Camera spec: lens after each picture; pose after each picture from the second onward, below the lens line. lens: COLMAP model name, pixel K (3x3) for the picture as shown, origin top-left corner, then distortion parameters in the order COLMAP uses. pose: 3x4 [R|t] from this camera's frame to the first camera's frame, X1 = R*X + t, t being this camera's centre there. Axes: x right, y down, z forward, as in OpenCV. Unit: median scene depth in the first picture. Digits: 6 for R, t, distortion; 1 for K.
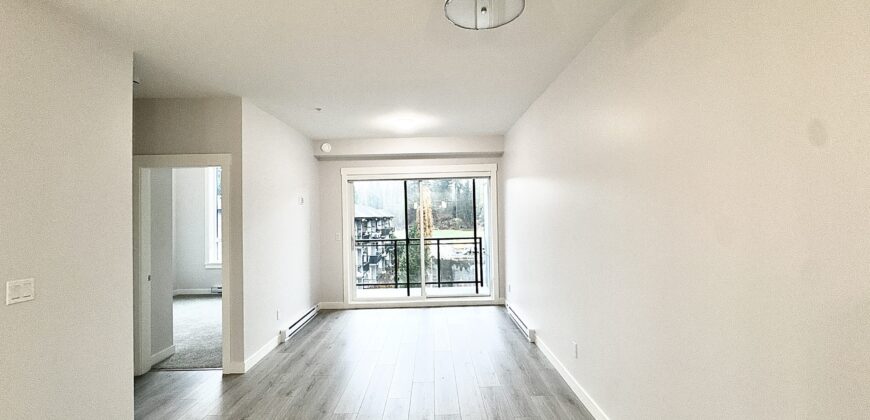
lens RADIAL K [[347.6, 0, 435.0], [0, 347.6, 210.0], [0, 0, 1]] dist [-0.002157, -0.000260]
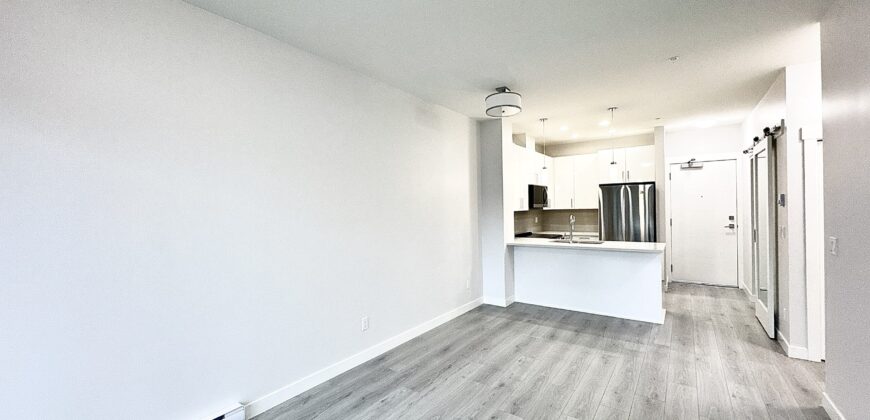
lens RADIAL K [[347.6, 0, 435.0], [0, 347.6, 210.0], [0, 0, 1]] dist [-0.002157, -0.000260]
pose [[-0.809889, 0.031722, 0.585725, -0.240653], [0.024548, 0.999495, -0.020188, 0.030586], [-0.586070, -0.001972, -0.810258, 0.930980]]
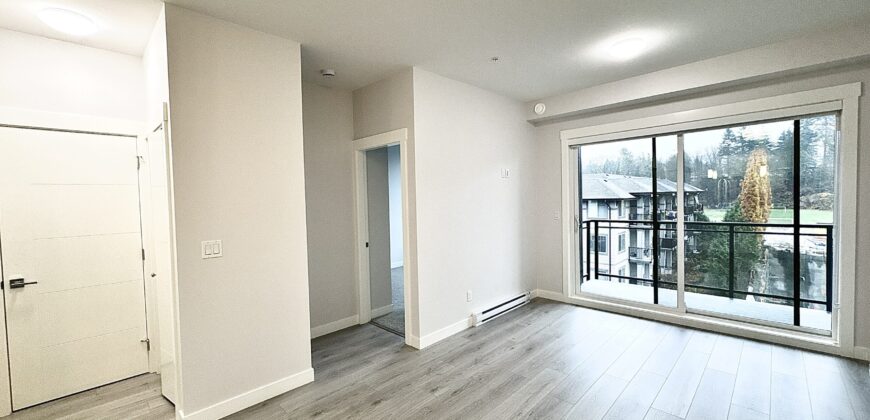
lens RADIAL K [[347.6, 0, 435.0], [0, 347.6, 210.0], [0, 0, 1]] dist [-0.002157, -0.000260]
pose [[0.707584, 0.028416, -0.706058, 0.105219], [0.021046, 0.997900, 0.061253, 0.007277], [0.706316, -0.058202, 0.705500, 0.216337]]
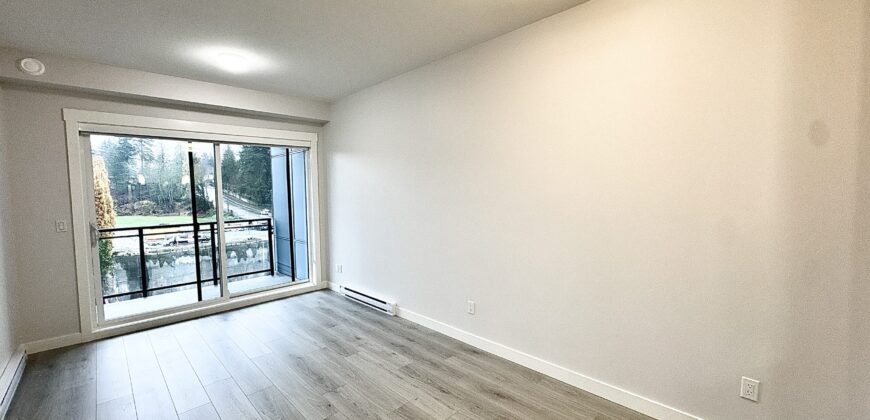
lens RADIAL K [[347.6, 0, 435.0], [0, 347.6, 210.0], [0, 0, 1]] dist [-0.002157, -0.000260]
pose [[0.721588, -0.030593, 0.691647, -0.234667], [-0.007051, 0.998647, 0.051528, 0.015486], [-0.692287, -0.042059, 0.720395, 0.146607]]
